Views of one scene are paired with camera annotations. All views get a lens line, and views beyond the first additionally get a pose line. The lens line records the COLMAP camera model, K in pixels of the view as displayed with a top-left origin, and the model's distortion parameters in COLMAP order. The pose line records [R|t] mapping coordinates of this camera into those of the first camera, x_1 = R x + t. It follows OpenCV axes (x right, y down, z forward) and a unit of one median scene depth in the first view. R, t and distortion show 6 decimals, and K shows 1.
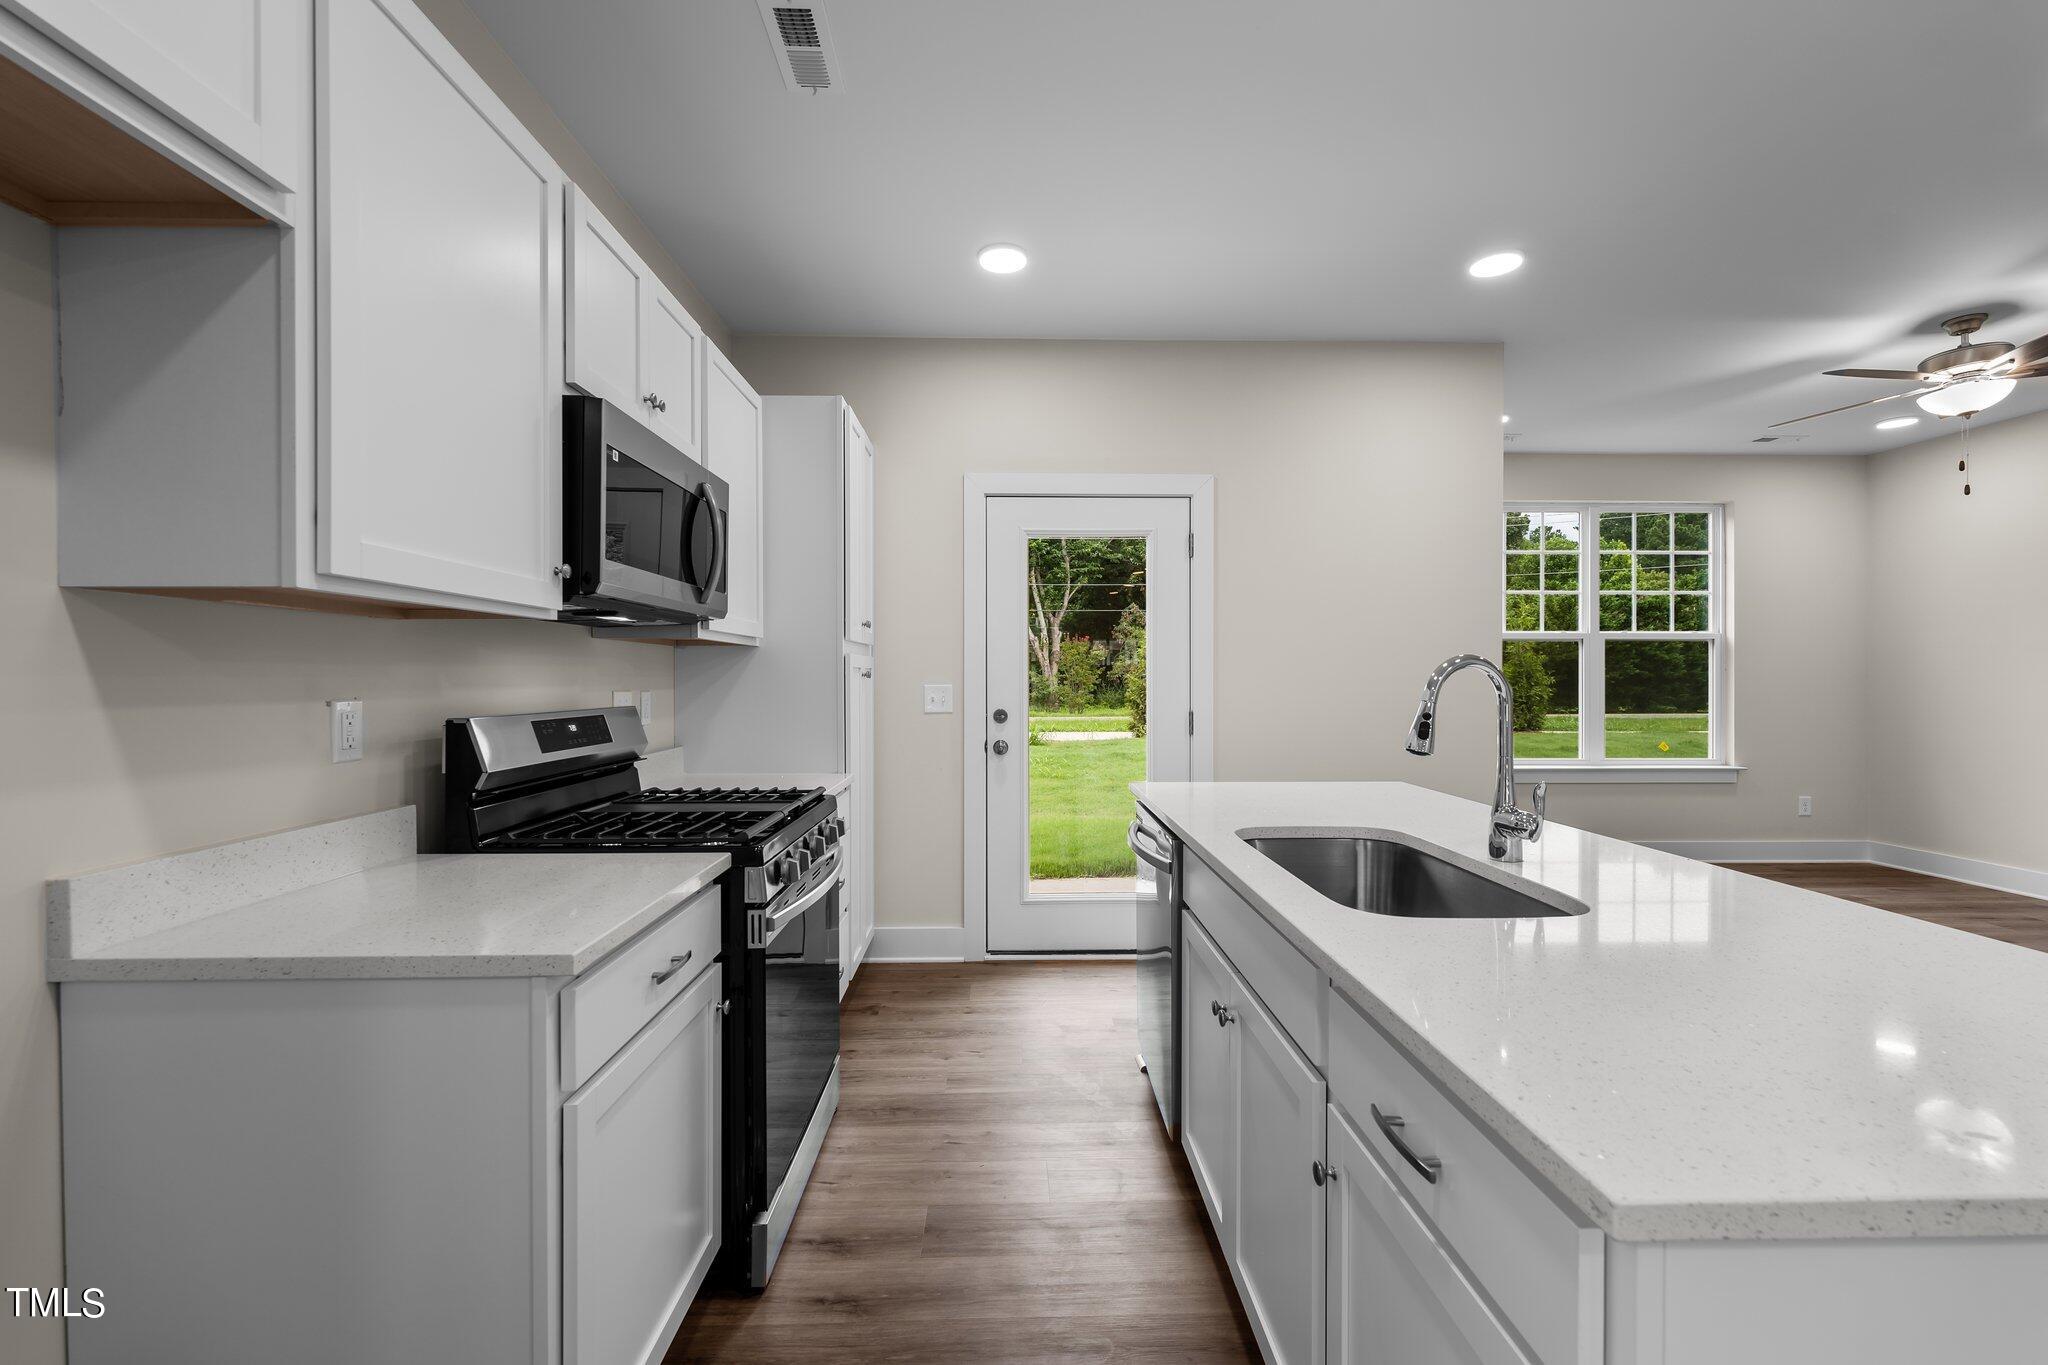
lens RADIAL K [[839.3, 0, 1035.1], [0, 839.3, 683.2], [0, 0, 1]] dist [0.002010, -0.000441]
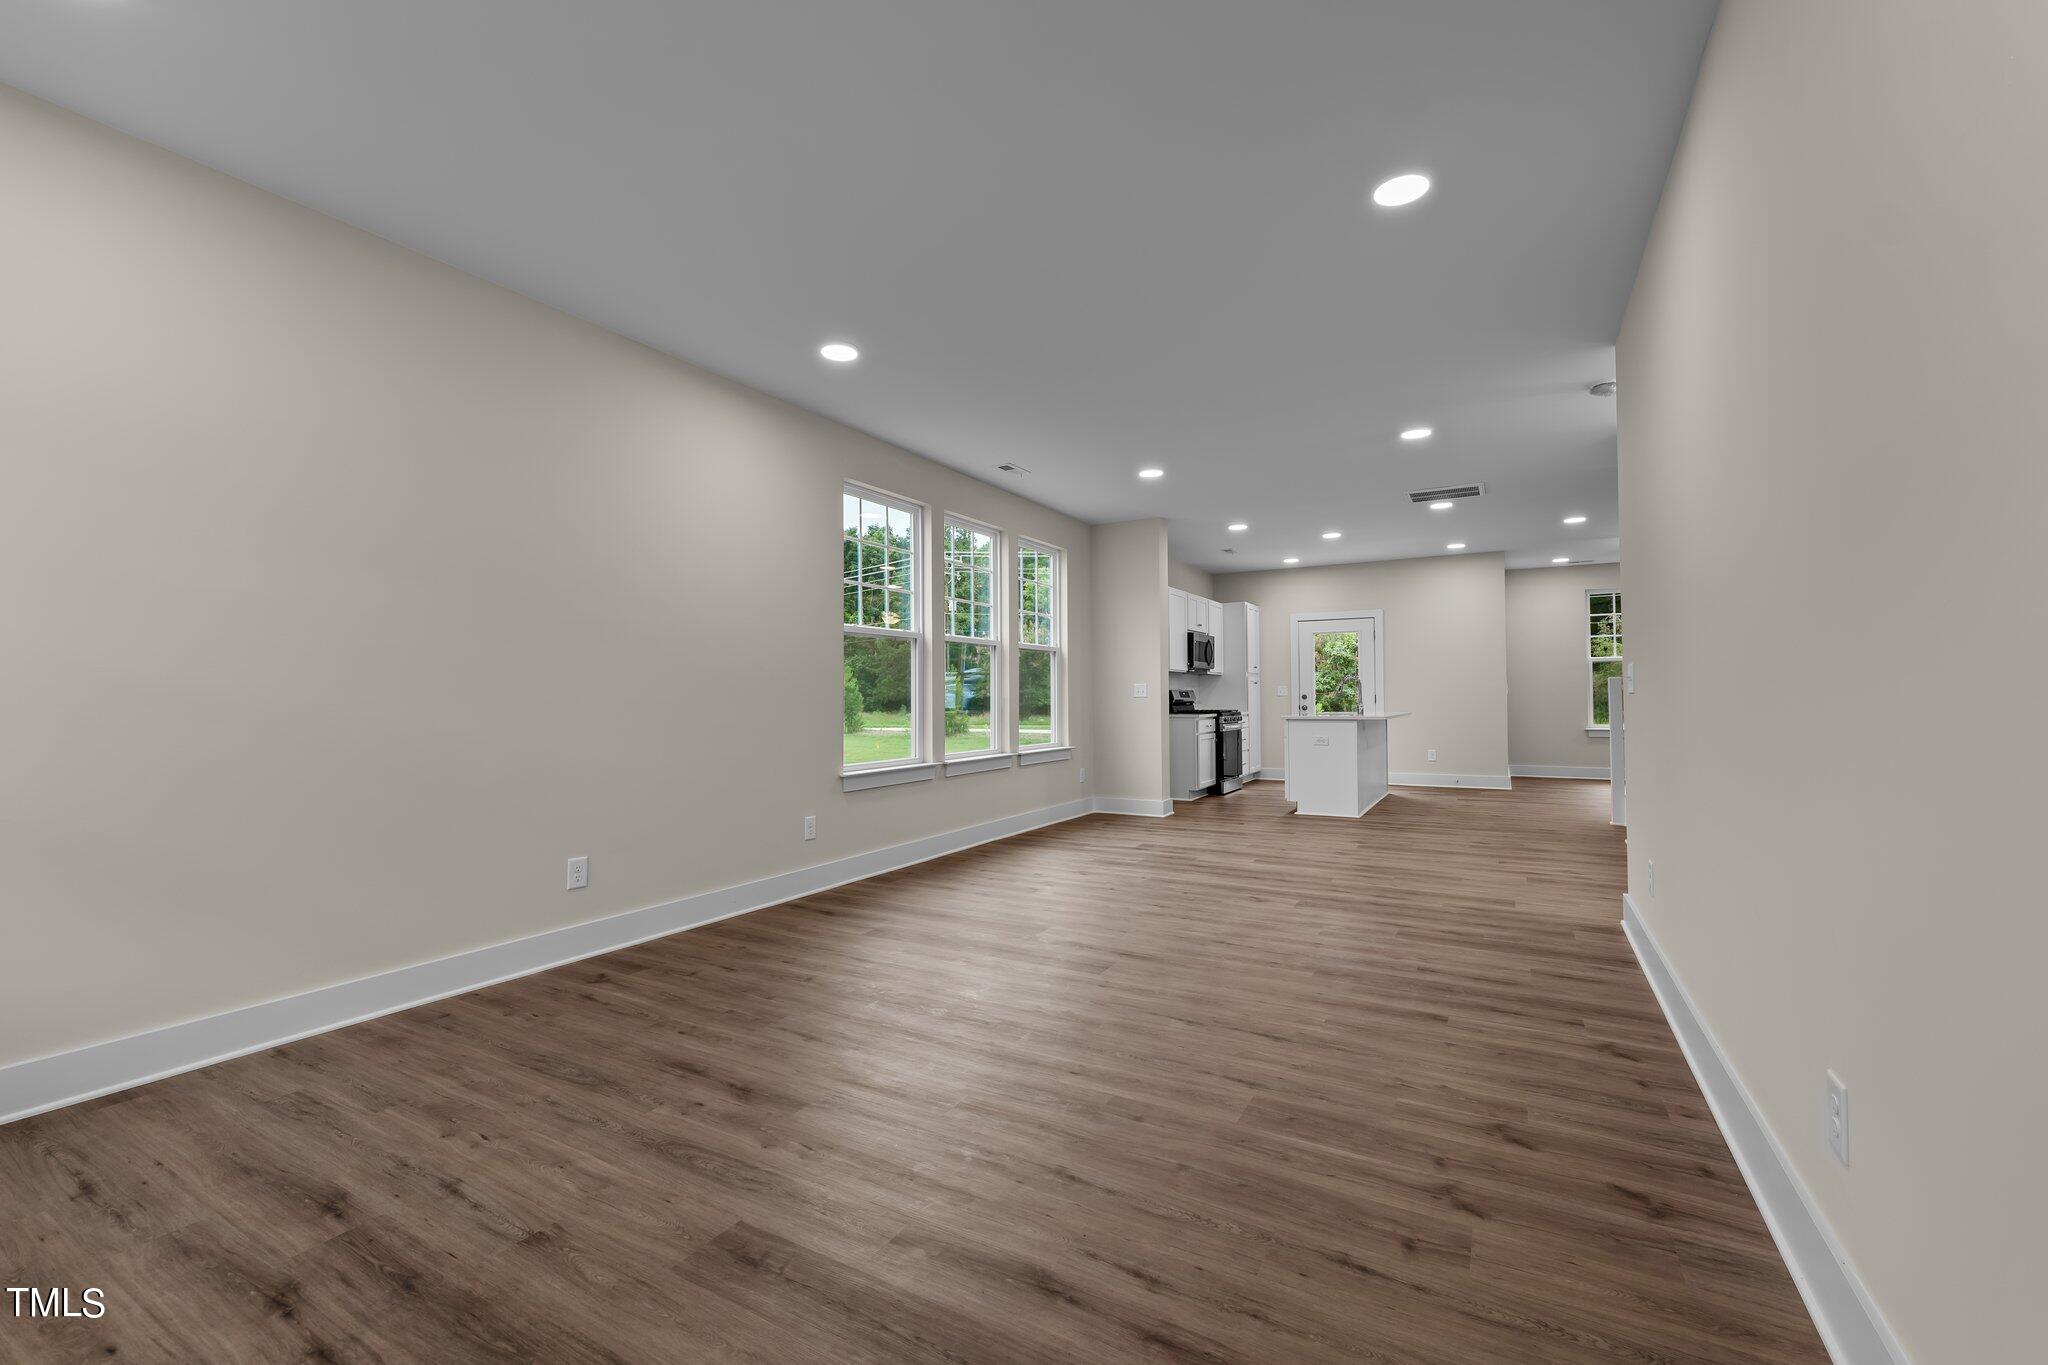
lens RADIAL K [[839.3, 0, 1024.7], [0, 839.3, 687.0], [0, 0, 1]] dist [0.002010, -0.000441]
pose [[0.848418, -0.014263, -0.529135, 0.743649], [0.003423, 0.999764, -0.021461, 0.070120], [0.529316, 0.016397, 0.848266, -2.173712]]
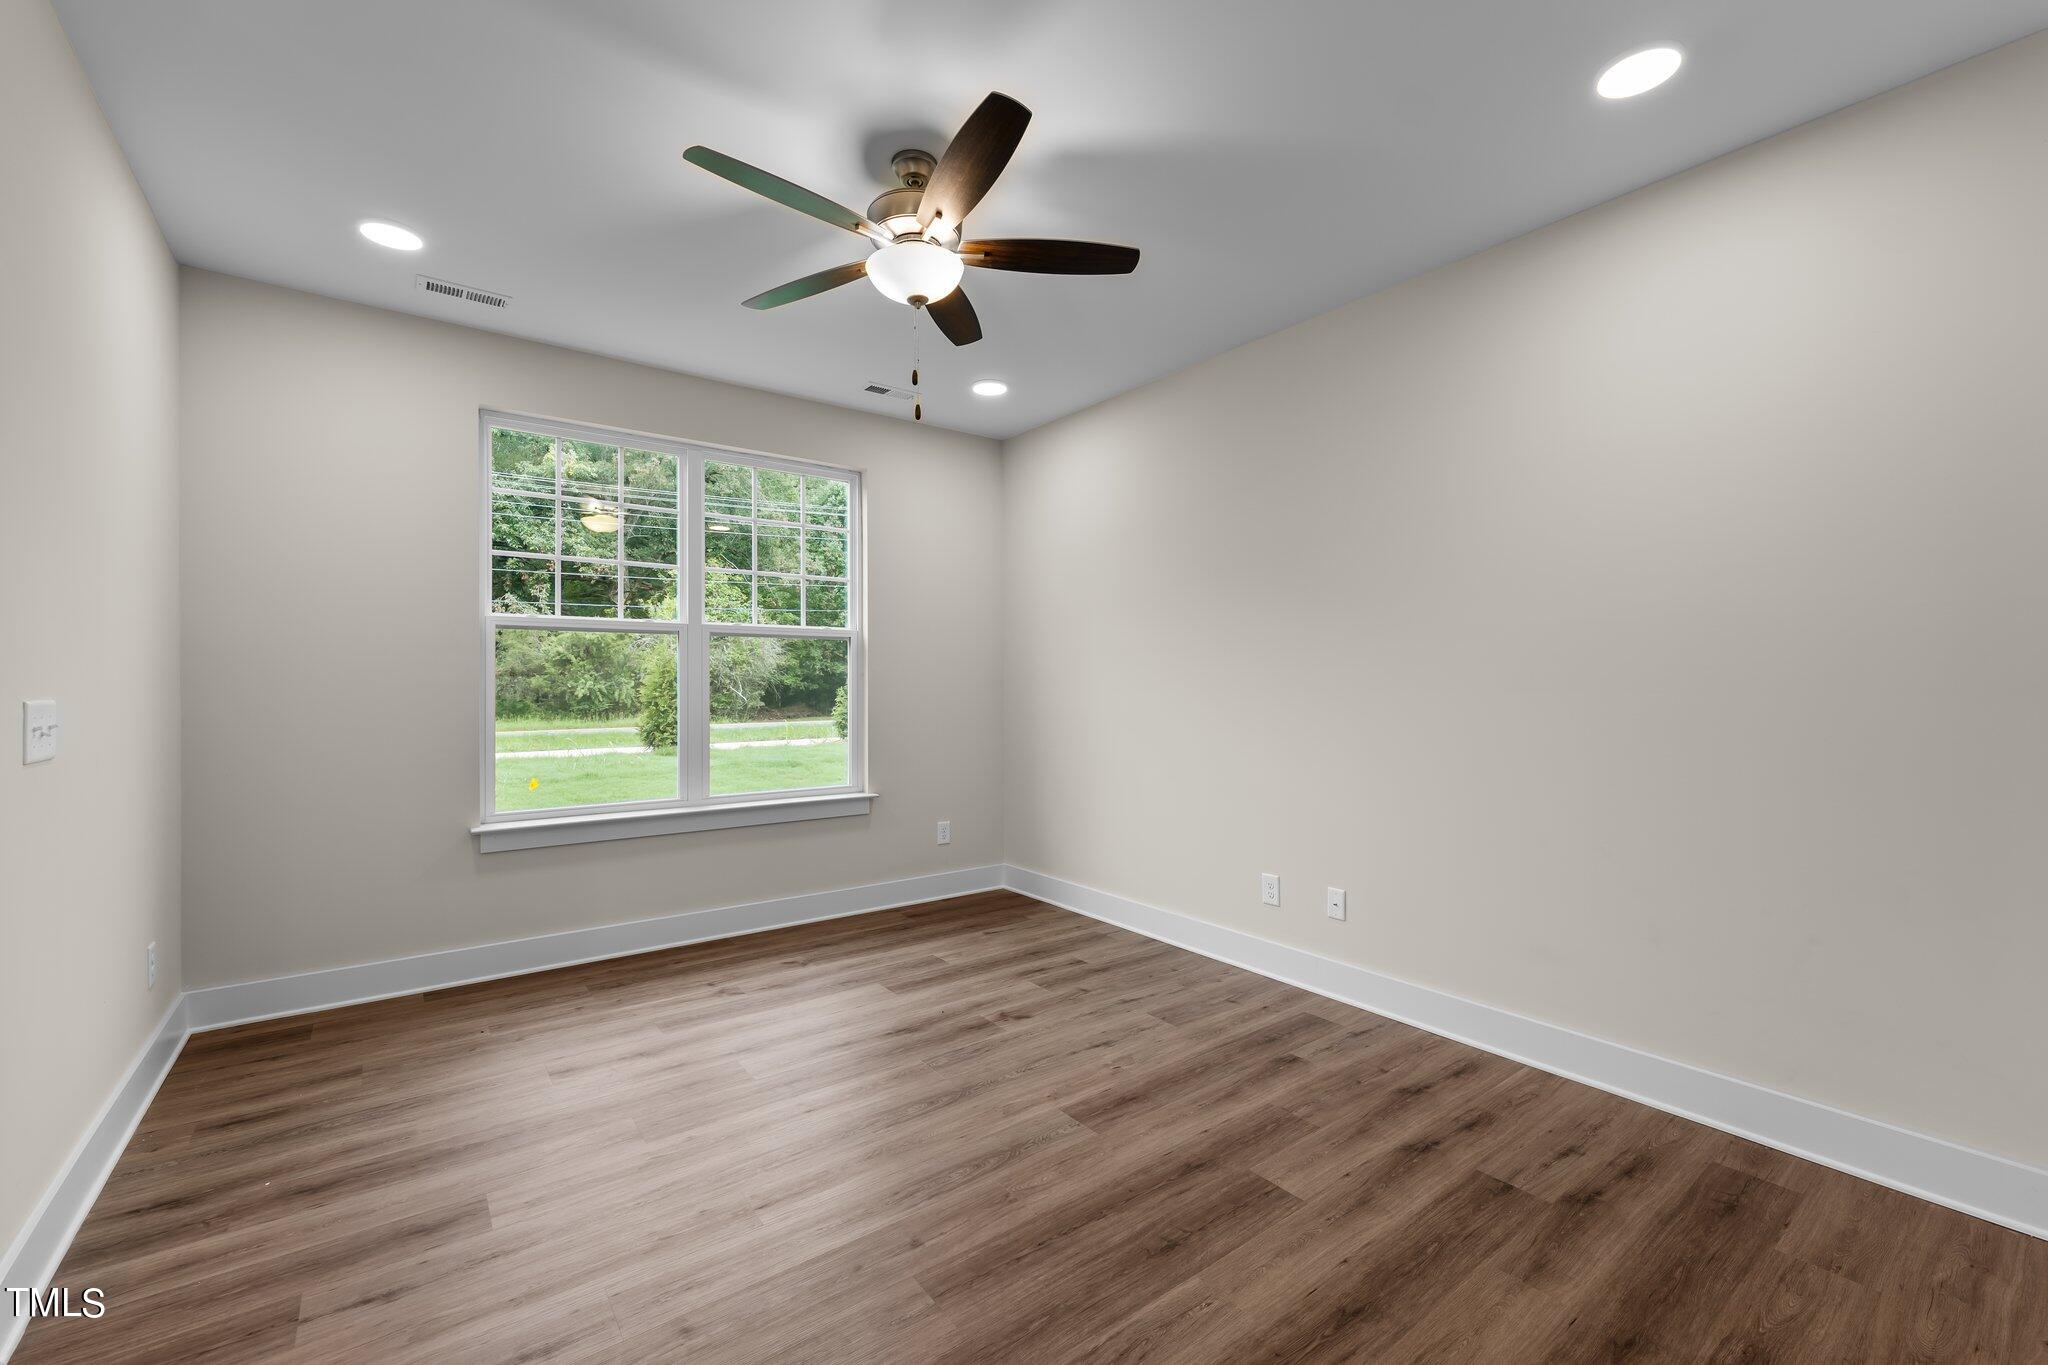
lens RADIAL K [[839.3, 0, 1024.9], [0, 839.3, 675.8], [0, 0, 1]] dist [0.002010, -0.000441]
pose [[0.819552, 0.003393, 0.572995, 0.825005], [0.005017, 0.999902, -0.013098, -0.006309], [-0.572983, 0.013609, 0.819454, 0.412866]]
